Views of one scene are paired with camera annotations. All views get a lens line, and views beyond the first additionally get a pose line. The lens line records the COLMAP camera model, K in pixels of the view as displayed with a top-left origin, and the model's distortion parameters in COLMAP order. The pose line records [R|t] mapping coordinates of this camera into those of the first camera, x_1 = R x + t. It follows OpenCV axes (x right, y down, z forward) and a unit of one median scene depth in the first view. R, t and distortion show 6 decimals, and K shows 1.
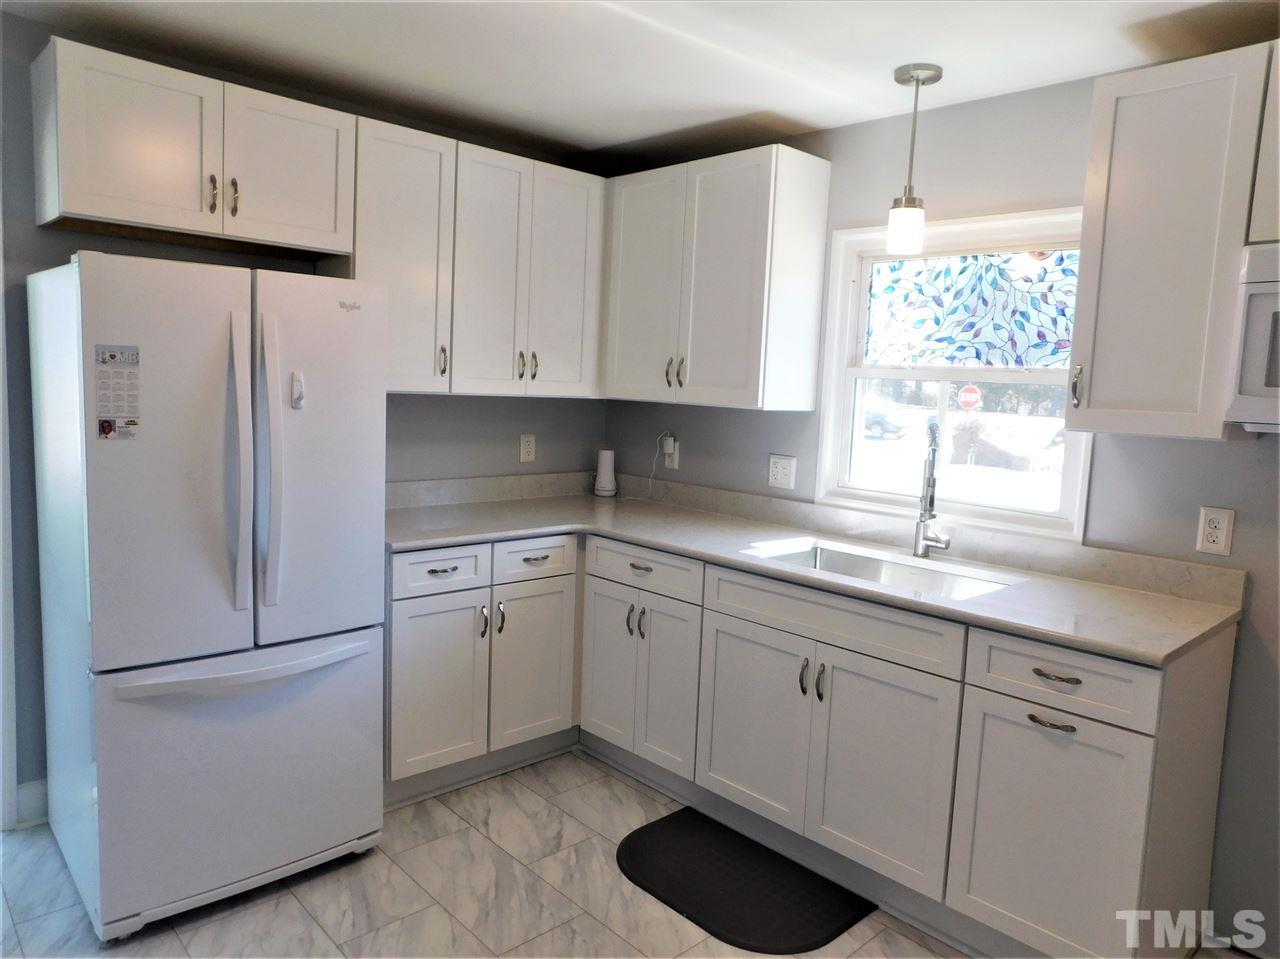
lens RADIAL K [[862.7, 0, 641.9], [0, 862.7, 478.5], [0, 0, 1]] dist [-0.003201, 0.009450]
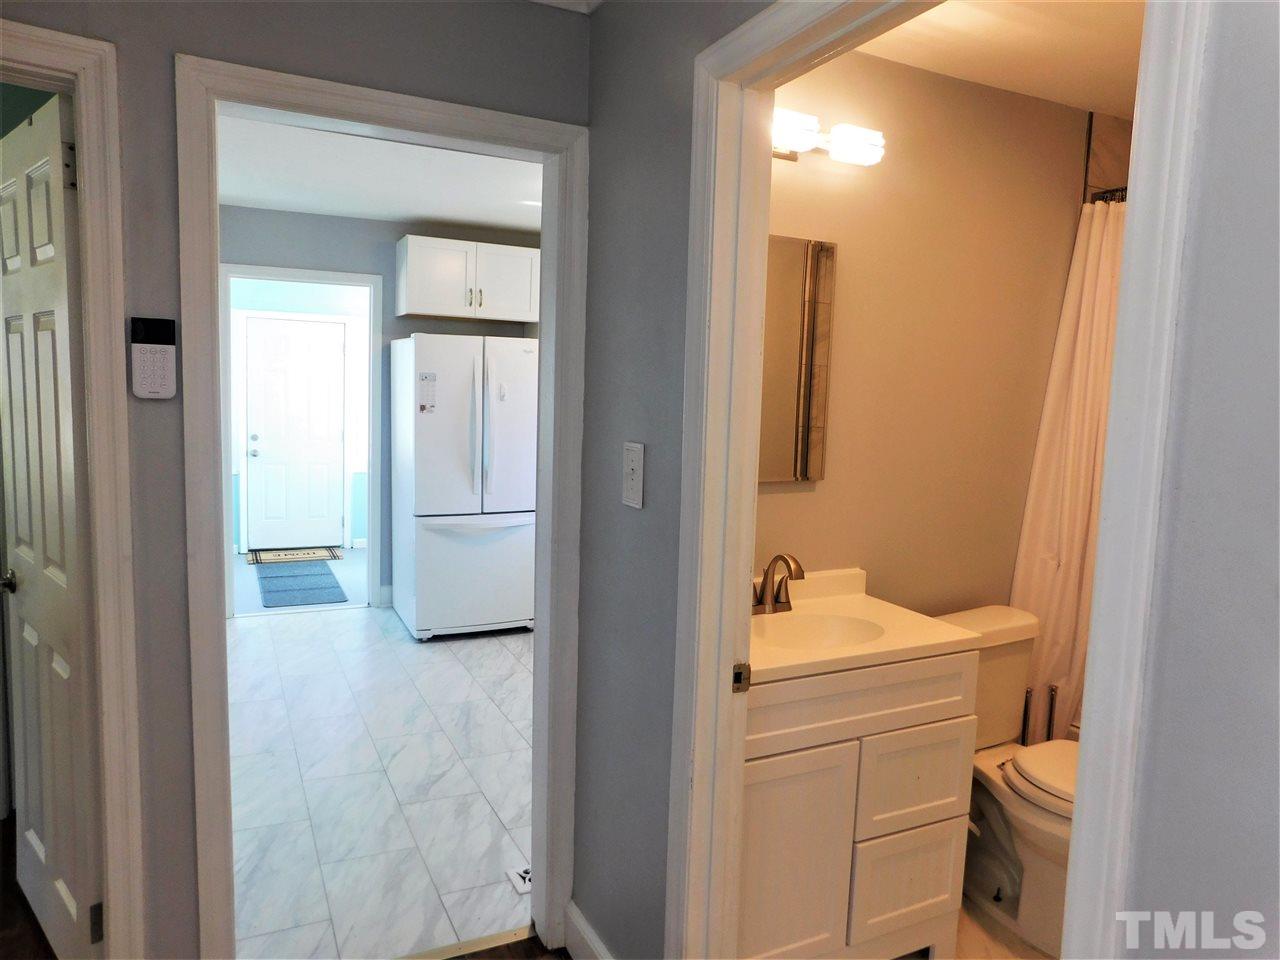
lens RADIAL K [[862.7, 0, 640.5], [0, 862.7, 482.4], [0, 0, 1]] dist [-0.003201, 0.009450]
pose [[0.954768, 0.018709, -0.296763, 0.553082], [-0.021842, 0.999735, -0.007245, 0.126267], [0.296549, 0.013399, 0.954924, -0.911873]]
